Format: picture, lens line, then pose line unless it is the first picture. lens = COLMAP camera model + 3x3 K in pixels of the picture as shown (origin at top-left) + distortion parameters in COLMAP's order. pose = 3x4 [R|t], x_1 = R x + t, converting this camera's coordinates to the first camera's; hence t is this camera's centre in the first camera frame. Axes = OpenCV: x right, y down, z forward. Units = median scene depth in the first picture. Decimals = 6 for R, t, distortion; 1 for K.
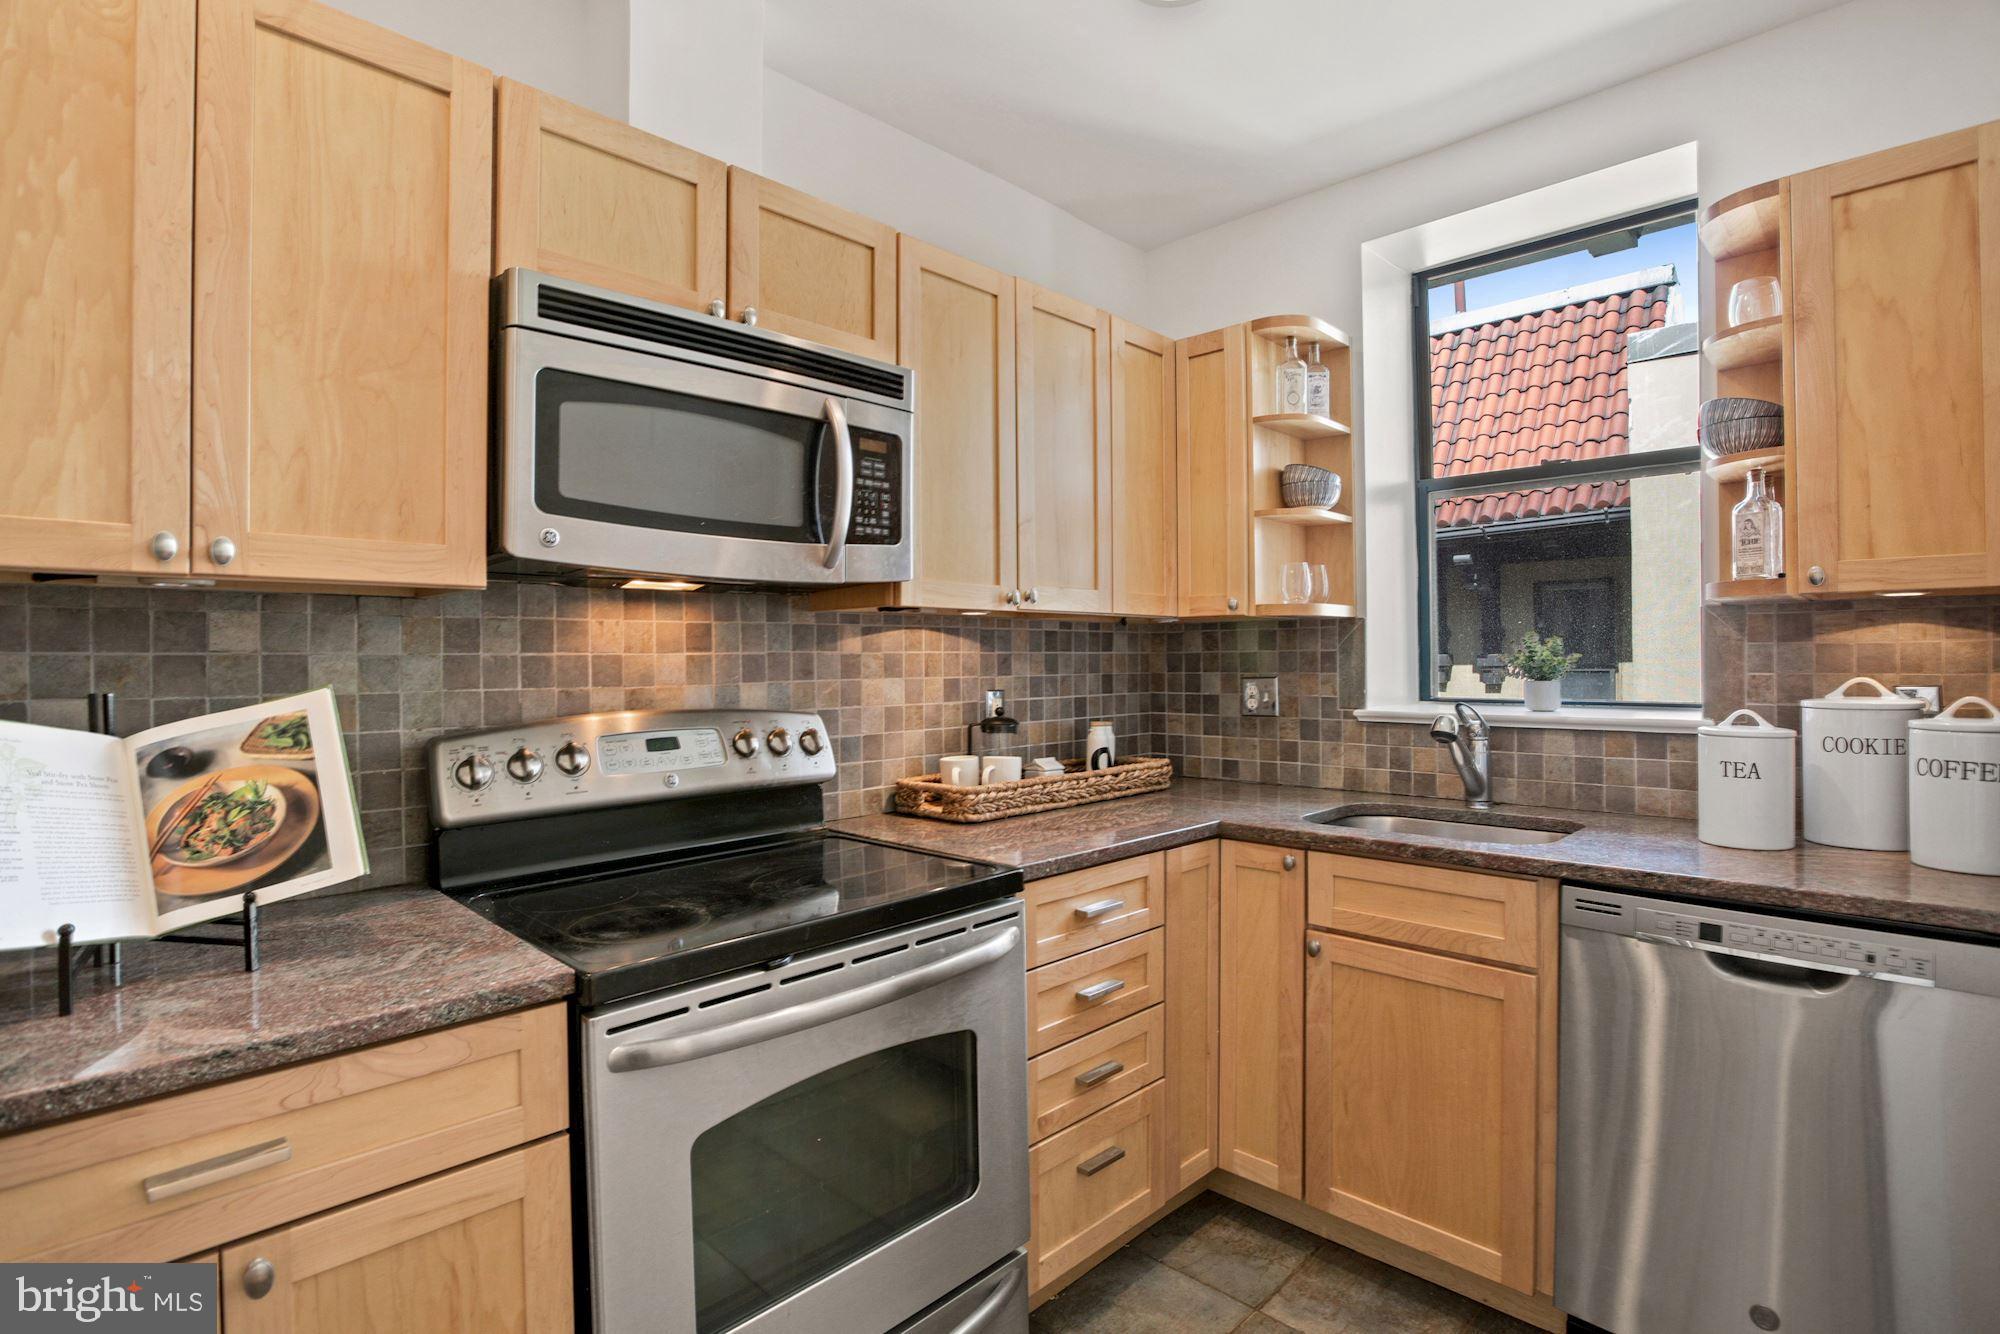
lens RADIAL K [[1004.1, 0, 989.2], [0, 1004.1, 652.4], [0, 0, 1]] dist [-0.036233, 0.014231]
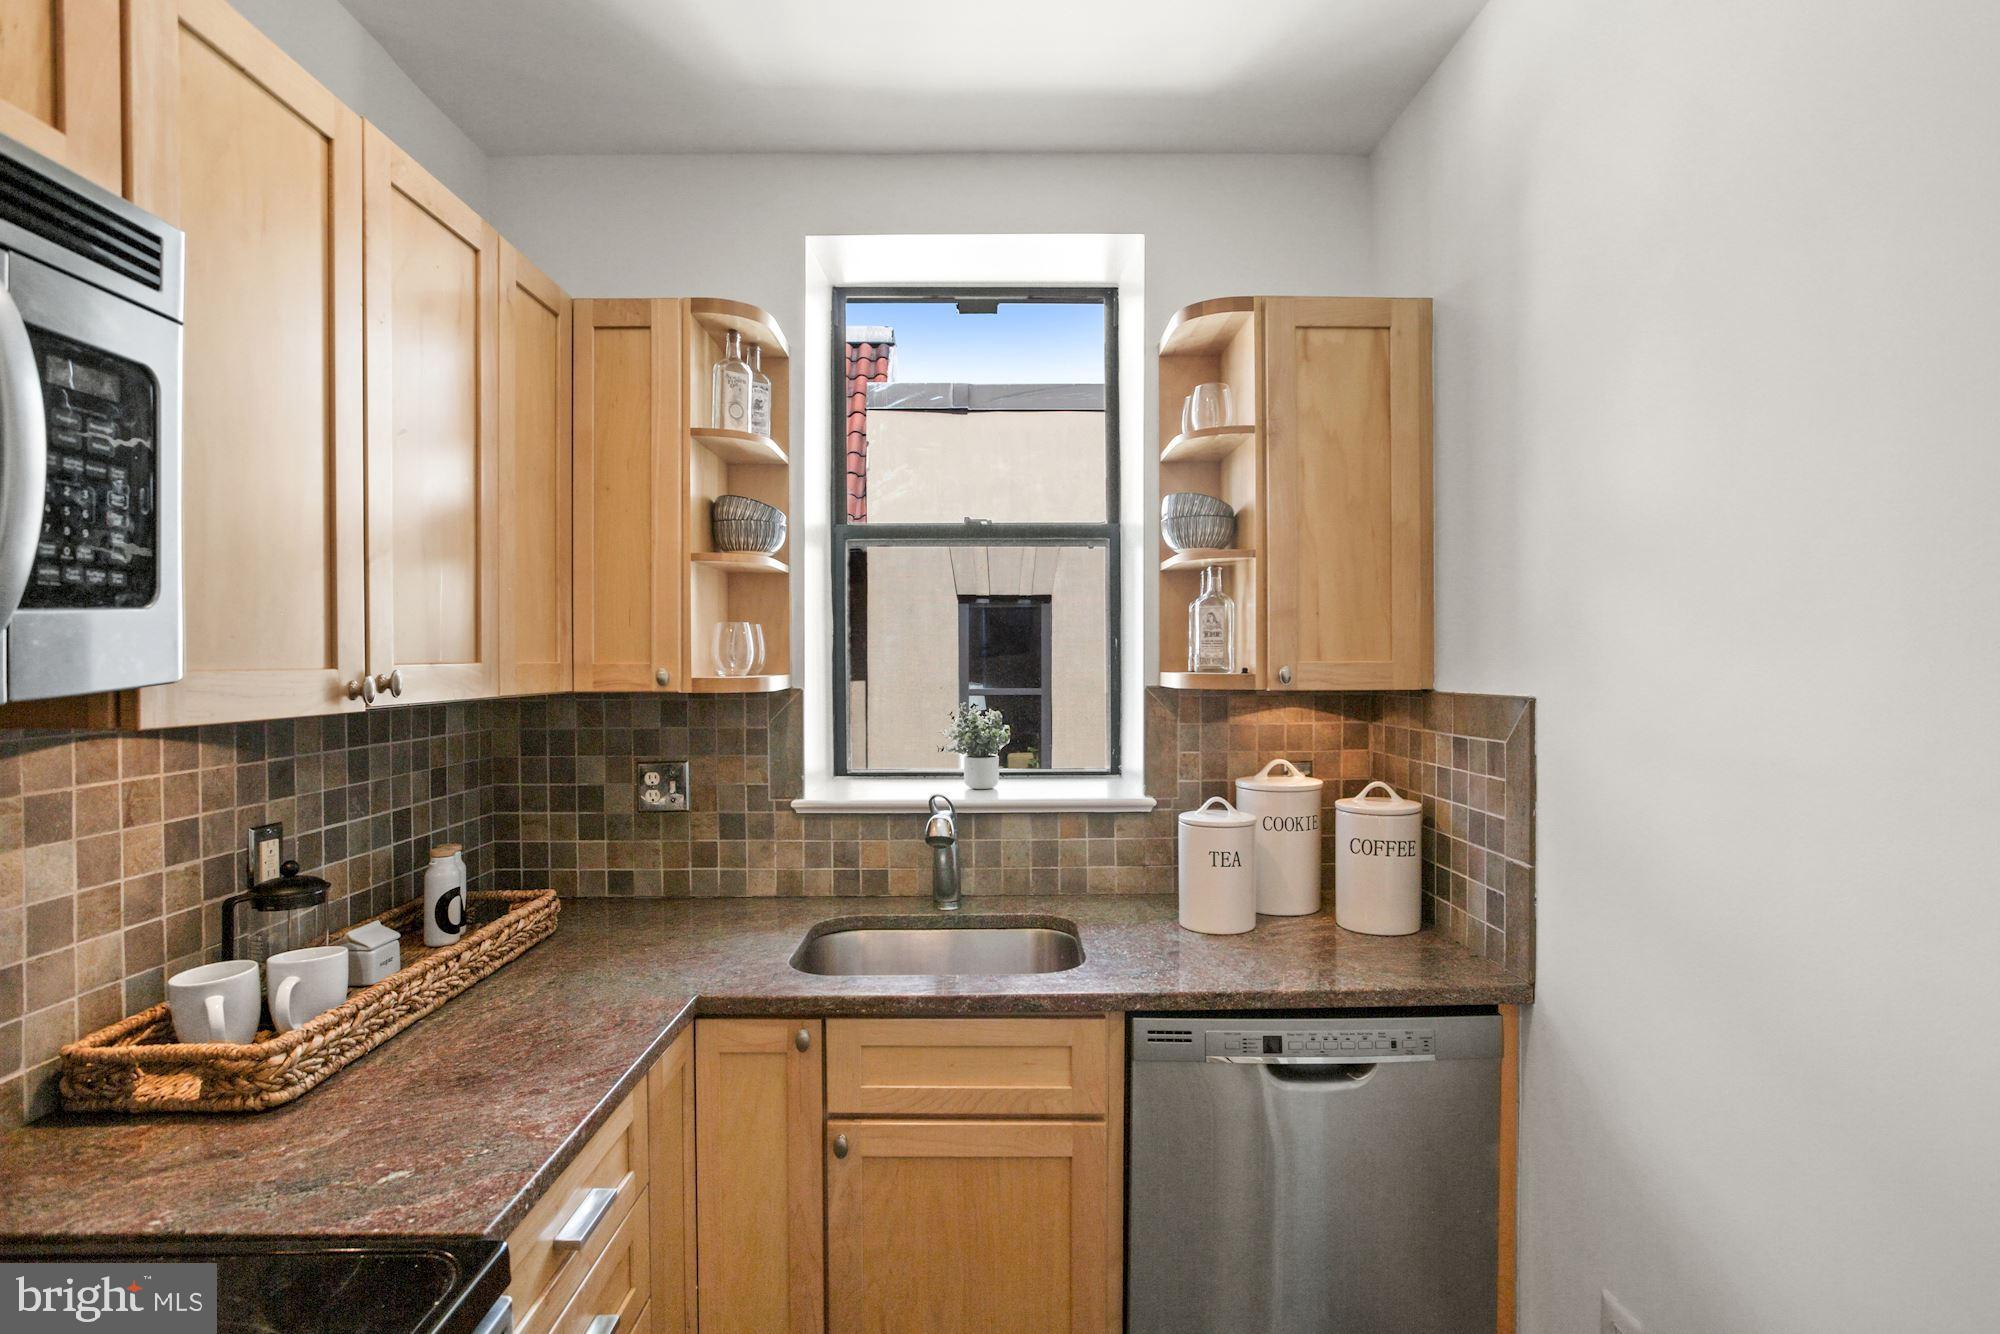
lens RADIAL K [[1004.1, 0, 1018.2], [0, 1004.1, 669.9], [0, 0, 1]] dist [-0.036233, 0.014231]
pose [[0.698929, -0.004601, 0.715176, -0.112024], [-0.006010, 0.999906, 0.012307, -0.071349], [-0.715165, -0.012900, 0.698836, 0.333129]]
